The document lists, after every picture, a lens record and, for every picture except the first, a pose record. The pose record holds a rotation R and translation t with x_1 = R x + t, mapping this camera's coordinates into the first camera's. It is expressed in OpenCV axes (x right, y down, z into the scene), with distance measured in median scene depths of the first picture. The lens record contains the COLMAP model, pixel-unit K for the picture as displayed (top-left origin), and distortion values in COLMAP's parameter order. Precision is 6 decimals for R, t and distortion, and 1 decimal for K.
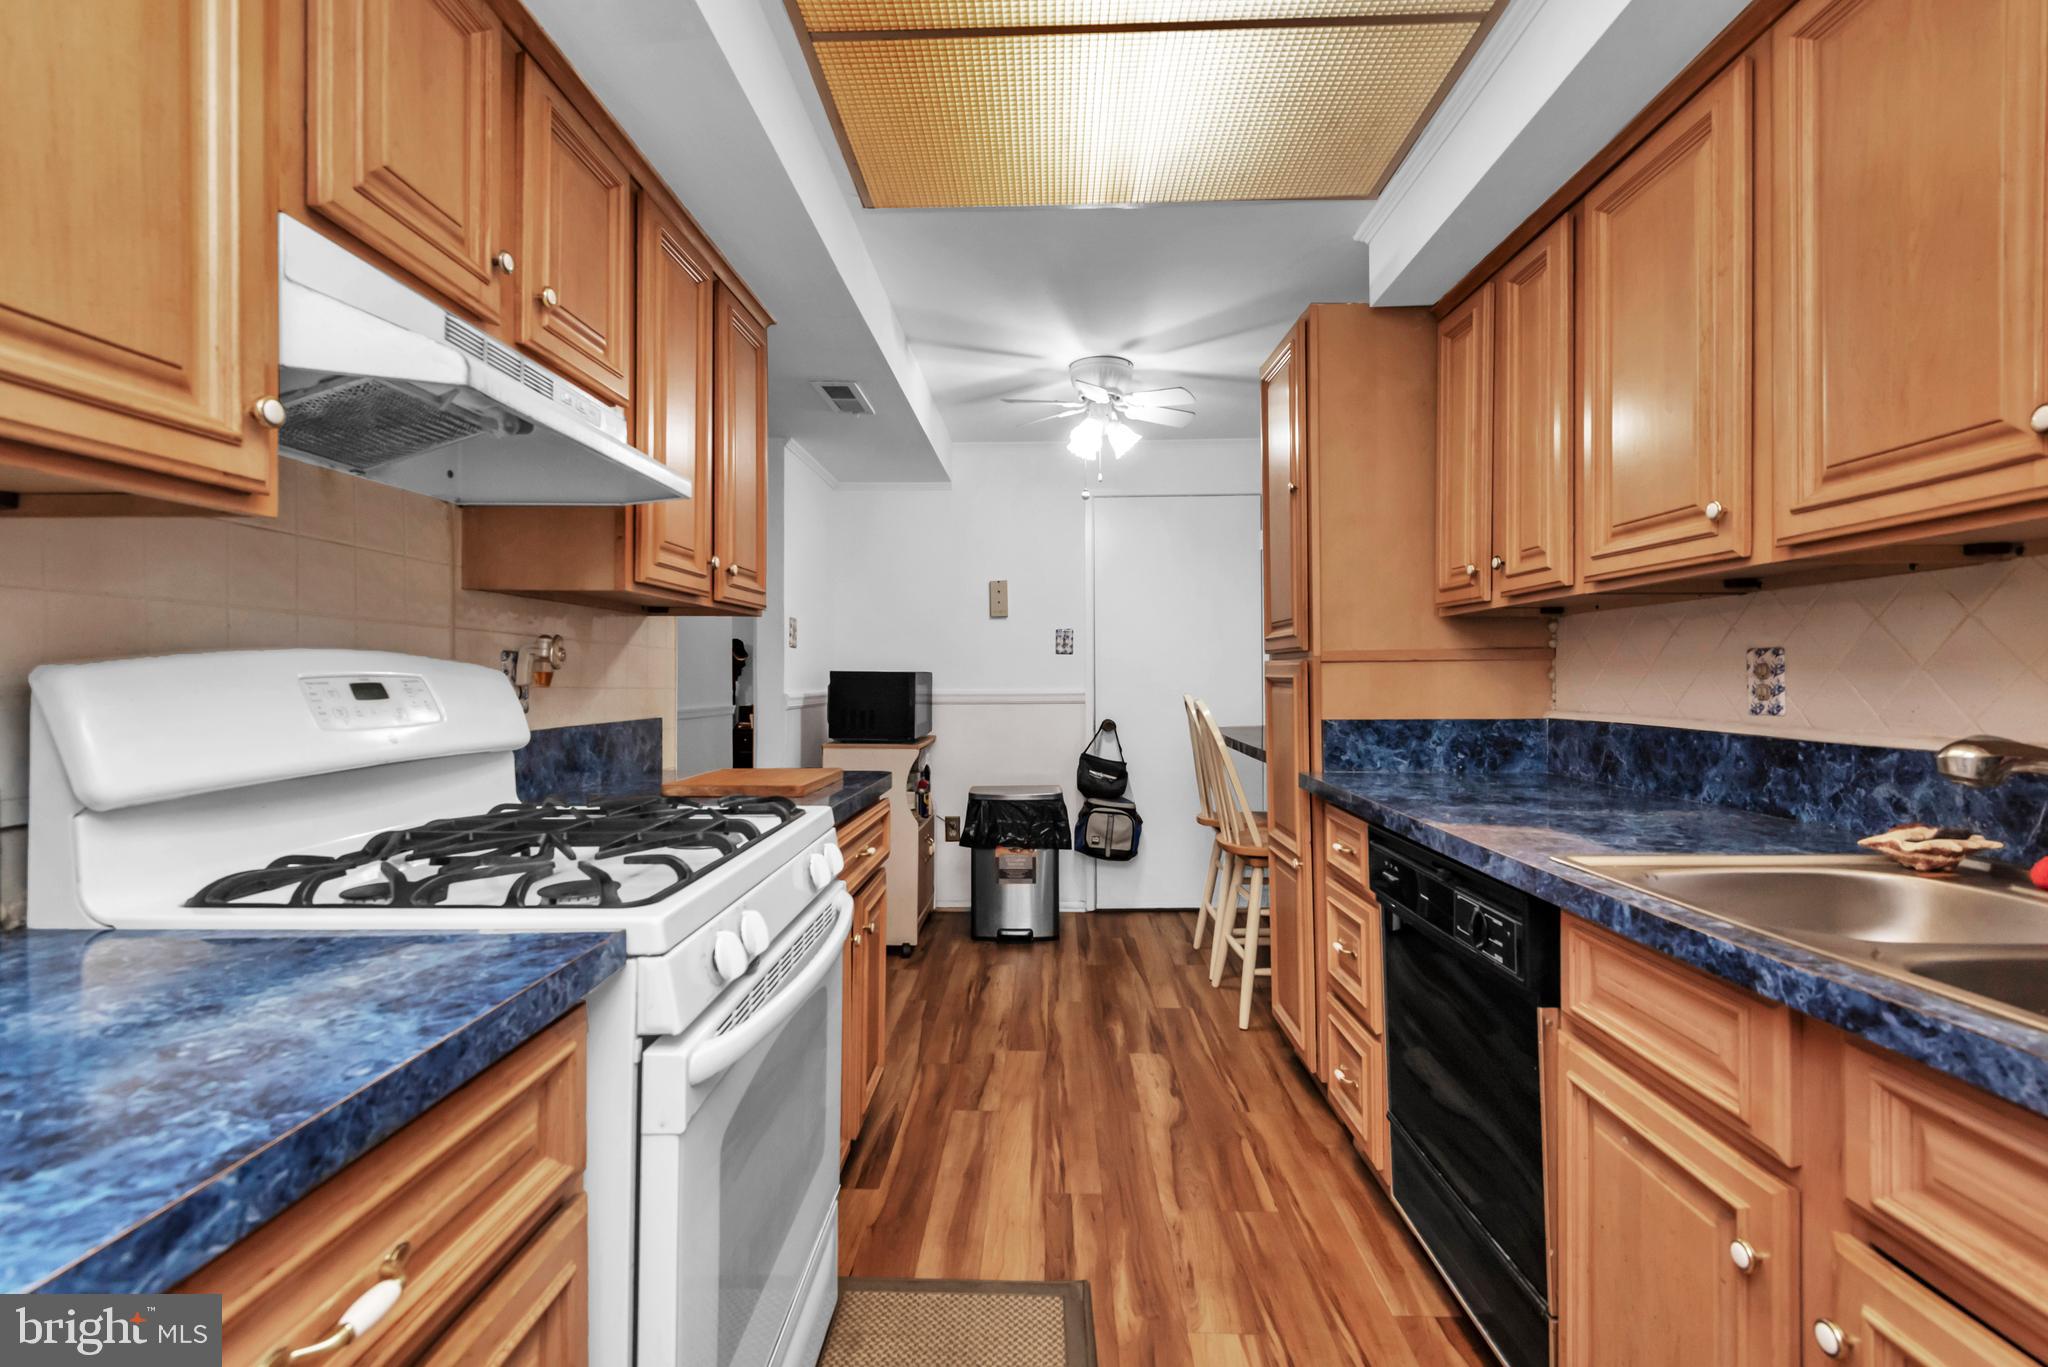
lens RADIAL K [[916.8, 0, 1025.4], [0, 916.8, 668.6], [0, 0, 1]] dist [0.038128, -0.016619]
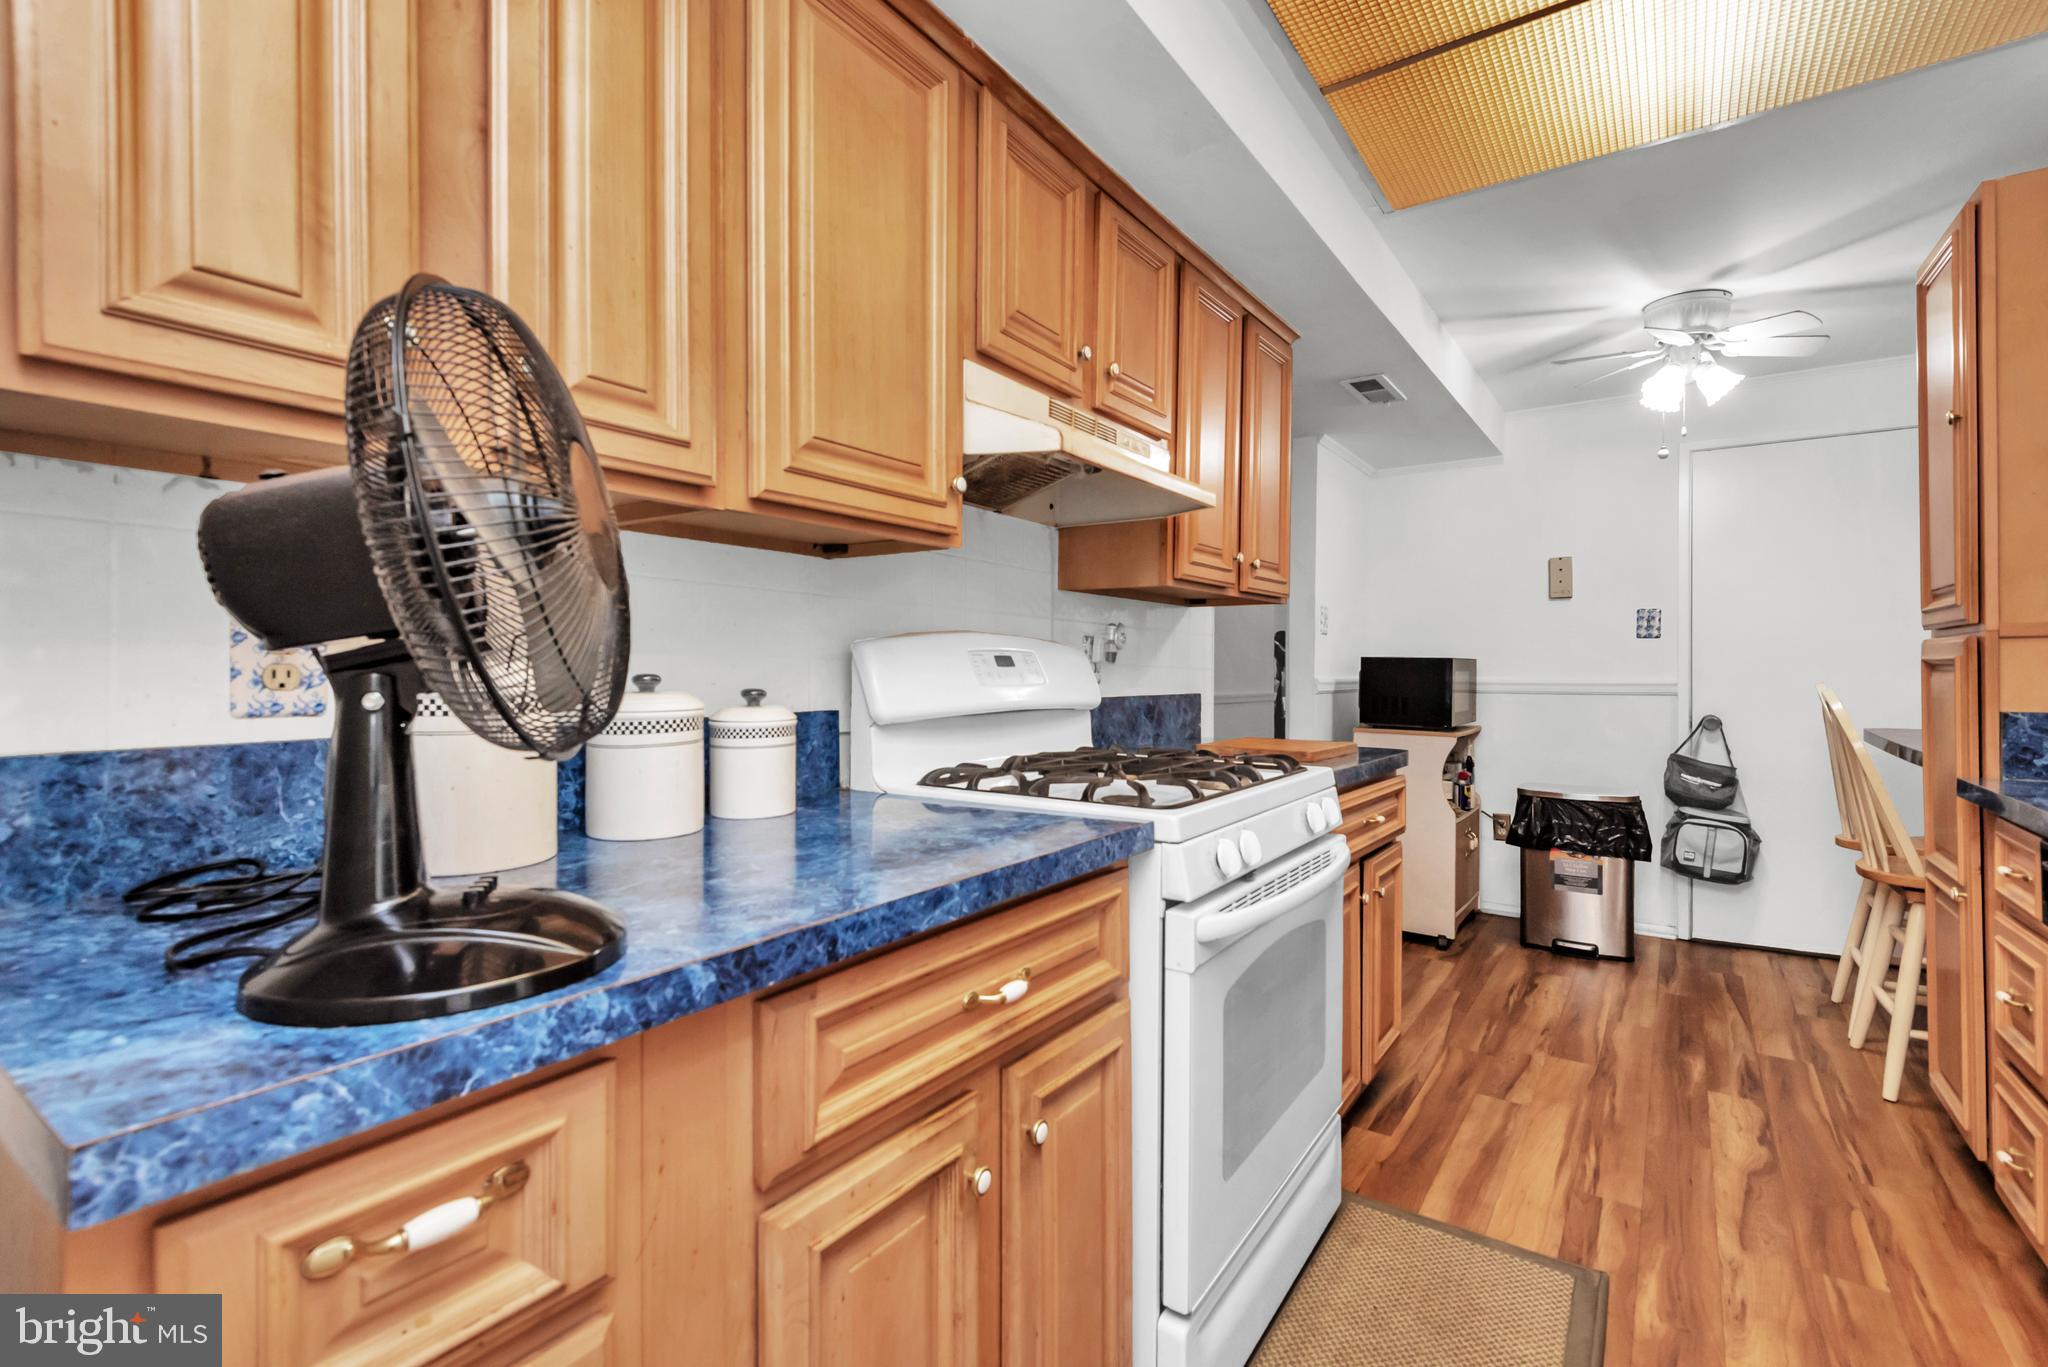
lens RADIAL K [[916.8, 0, 1025.4], [0, 916.8, 668.6], [0, 0, 1]] dist [0.038128, -0.016619]
pose [[0.835151, 0.006052, -0.549987, 0.070105], [-0.002040, 0.999967, 0.007905, 0.014339], [0.550017, -0.005480, 0.835136, -0.112593]]
